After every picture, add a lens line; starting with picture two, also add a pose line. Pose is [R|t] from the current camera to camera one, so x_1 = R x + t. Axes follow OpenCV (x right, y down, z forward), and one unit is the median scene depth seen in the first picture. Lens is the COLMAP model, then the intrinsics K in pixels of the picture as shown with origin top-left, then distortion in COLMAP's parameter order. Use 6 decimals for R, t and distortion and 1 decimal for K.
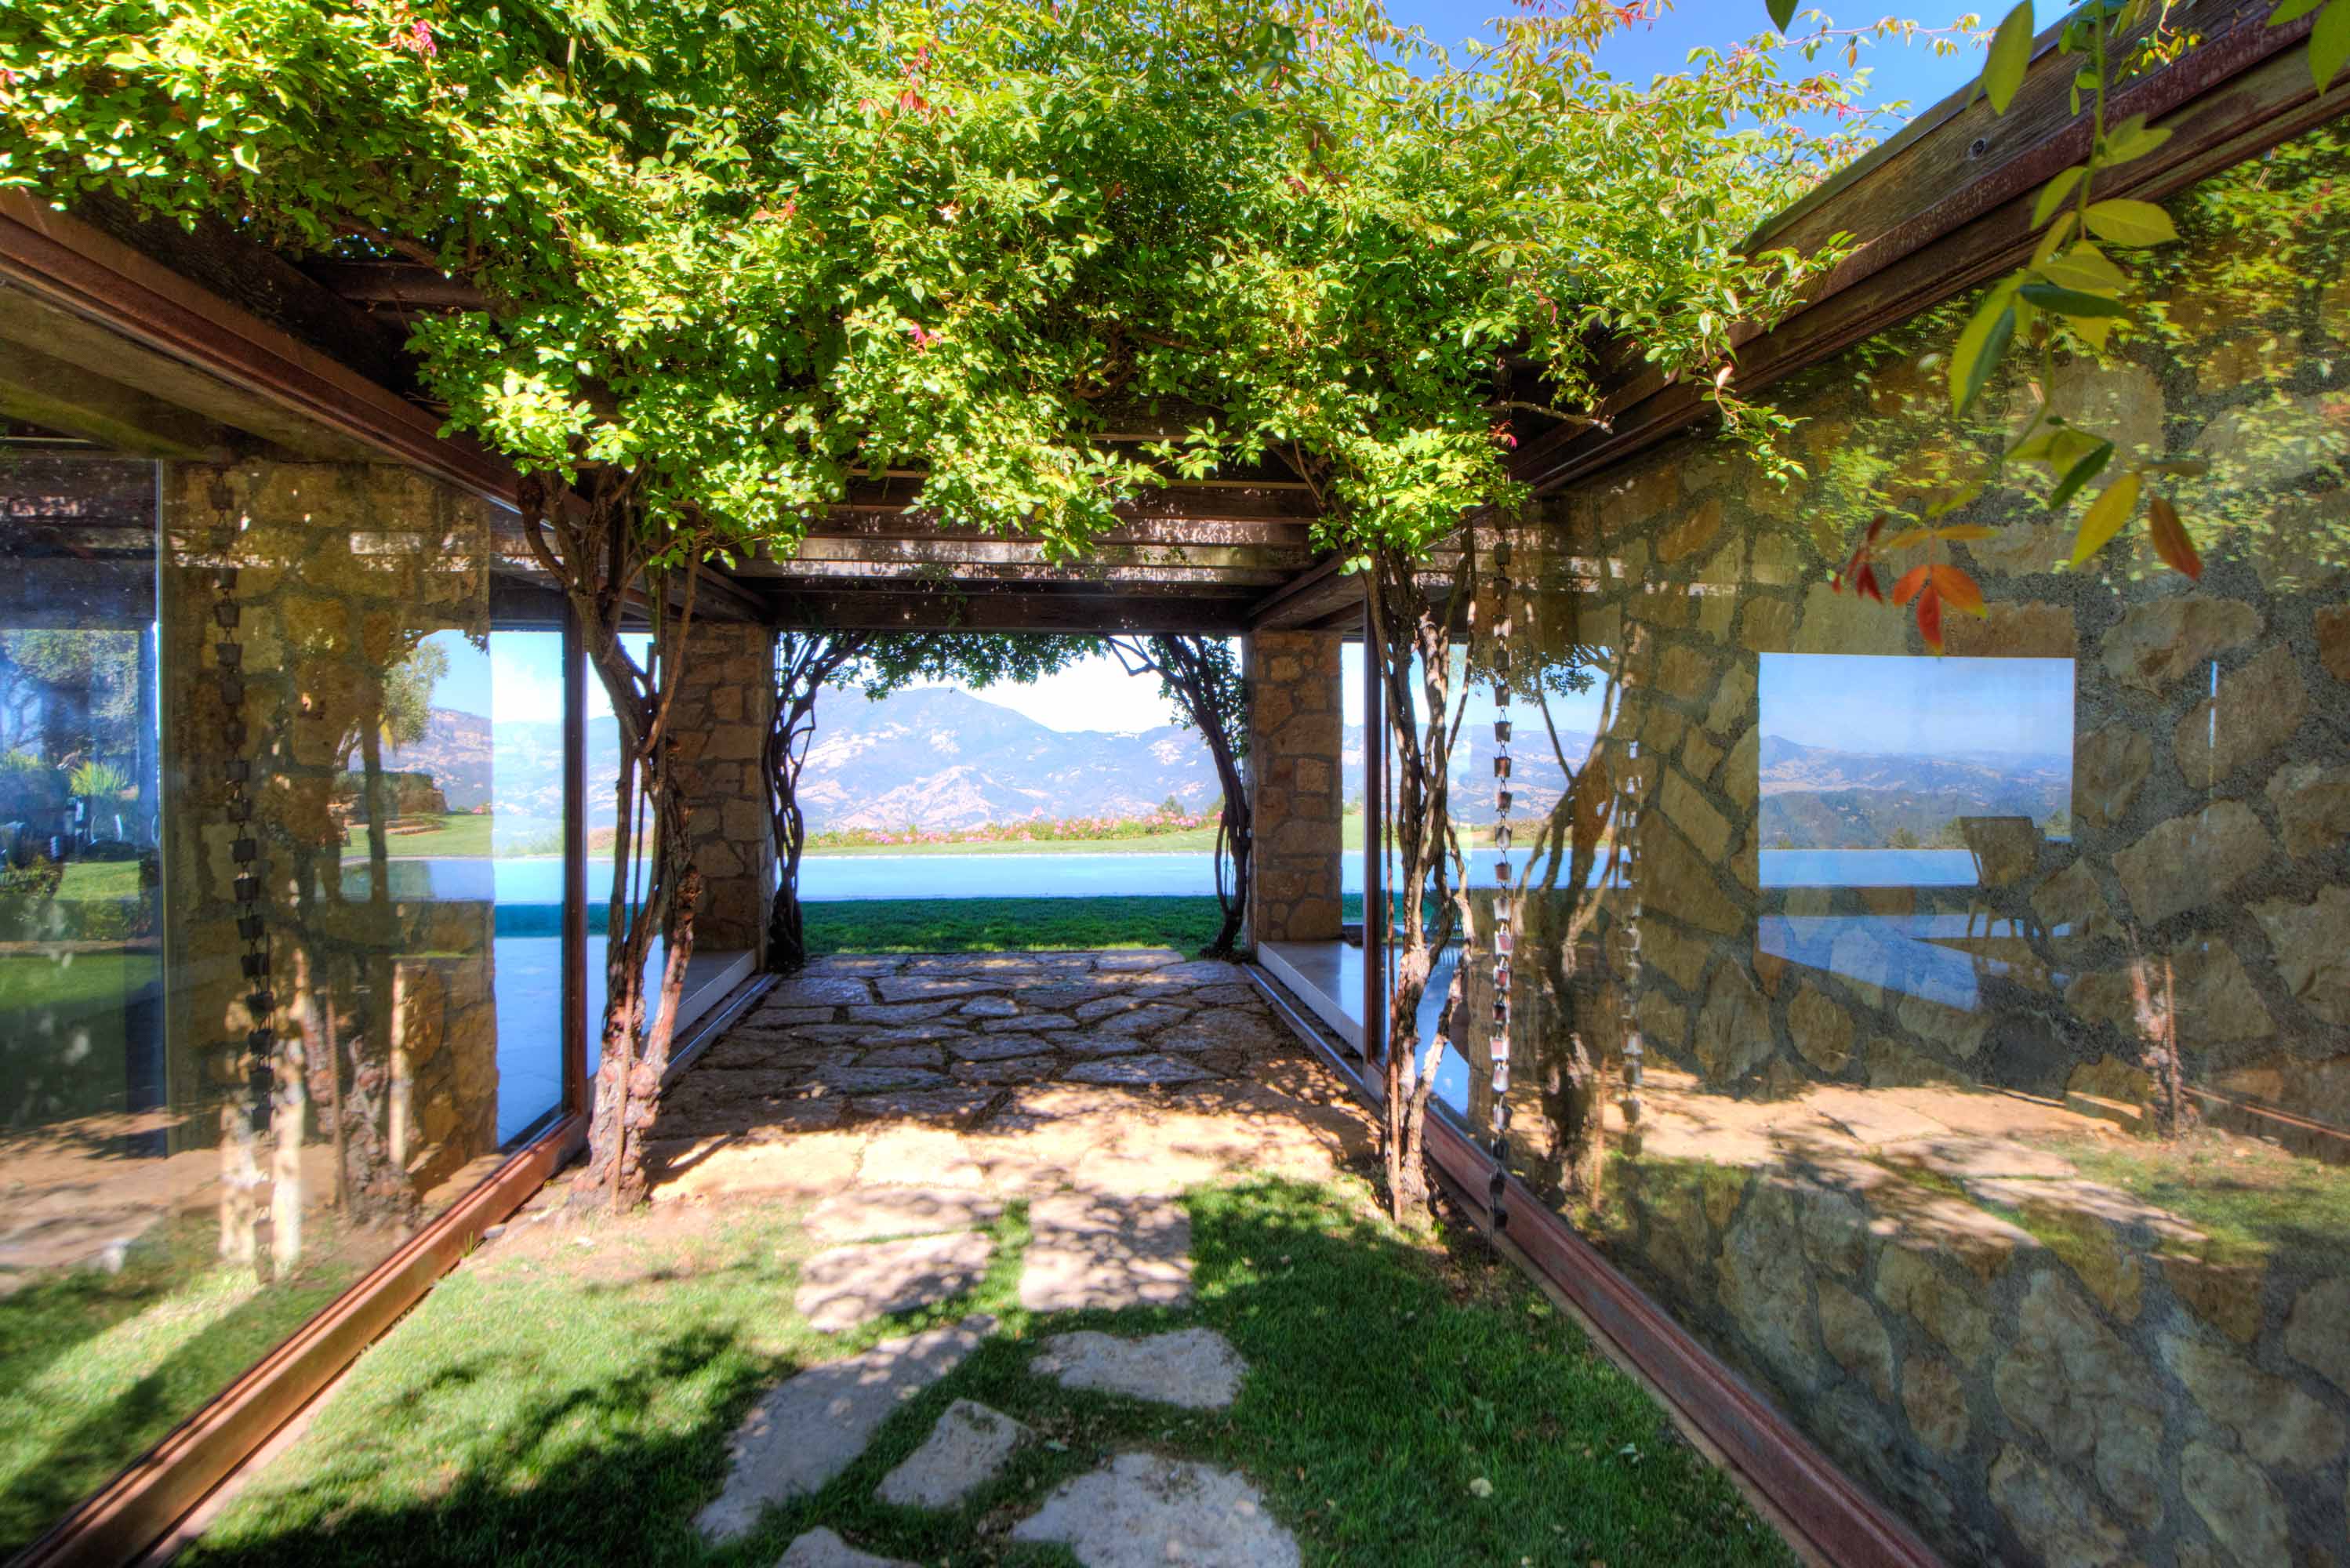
lens RADIAL K [[1155.8, 0, 1183.4], [0, 1155.8, 735.4], [0, 0, 1]] dist [-0.014667, -0.000354]
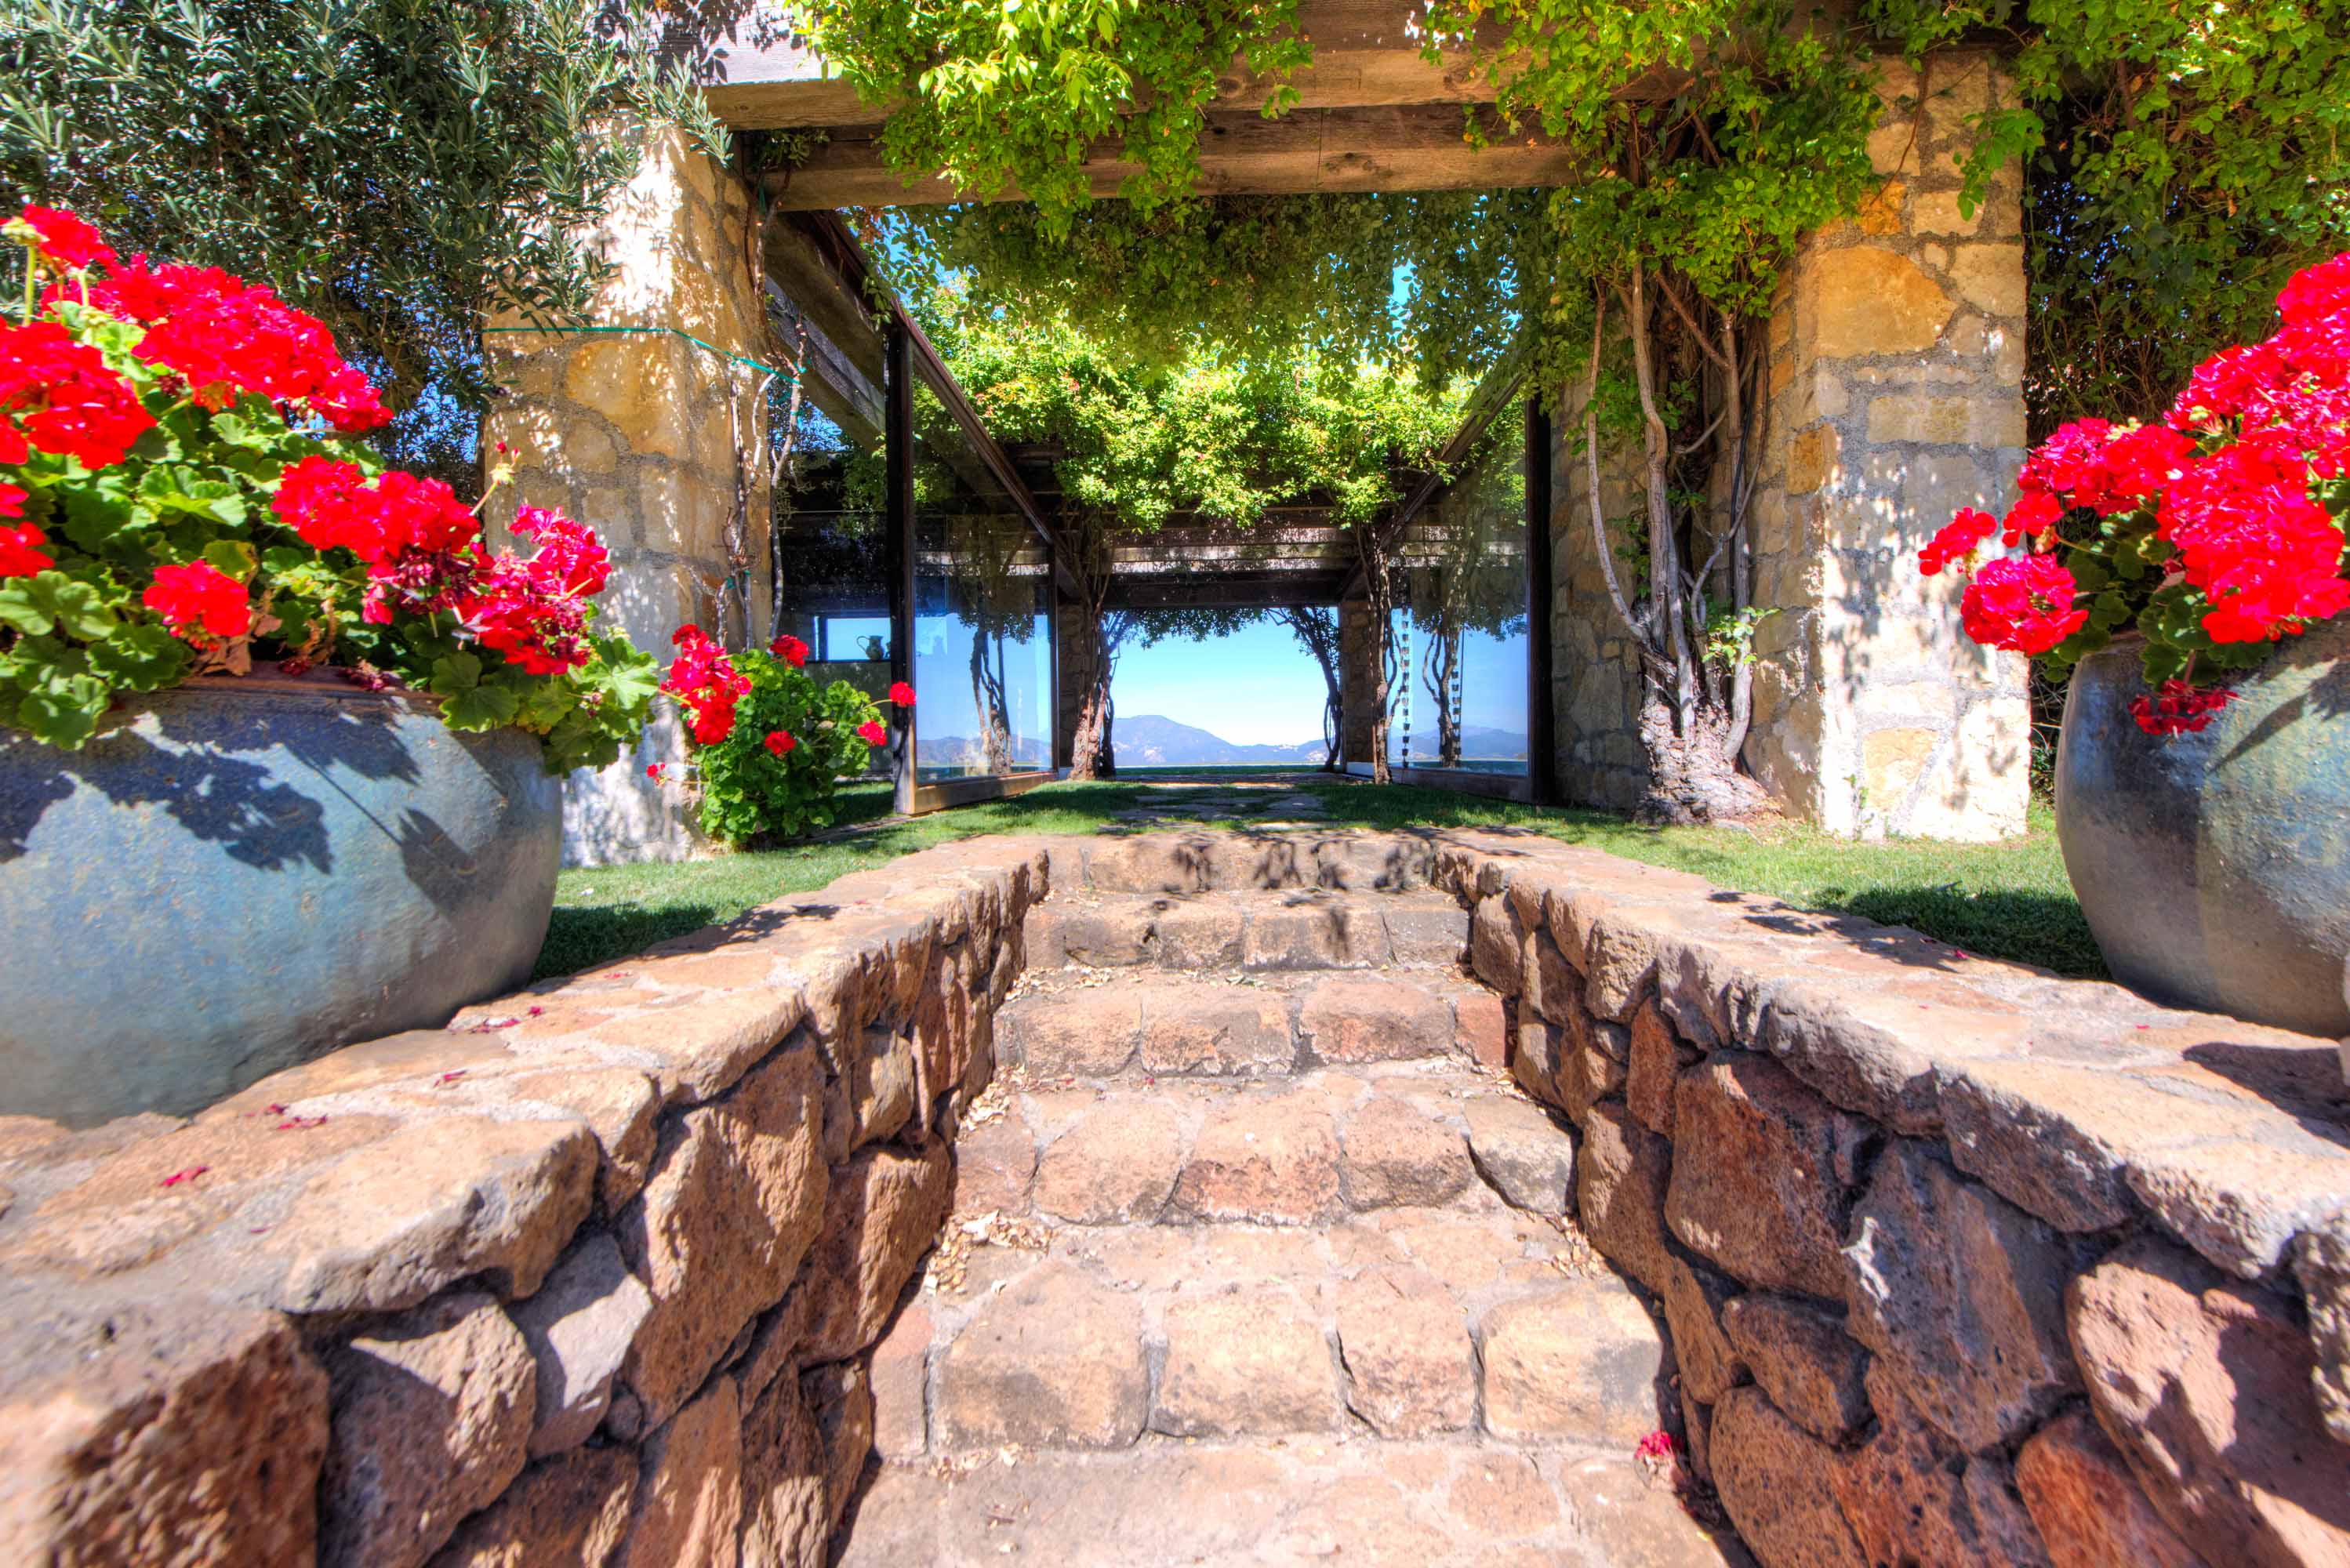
lens RADIAL K [[937.6, 0, 1182.5], [0, 937.6, 774.7], [0, 0, 1]] dist [-0.015894, -0.001922]
pose [[0.986341, -0.012460, -0.164244, 0.138244], [0.012587, 0.999921, -0.000265, 0.523447], [0.164234, -0.001806, 0.986420, -1.535380]]
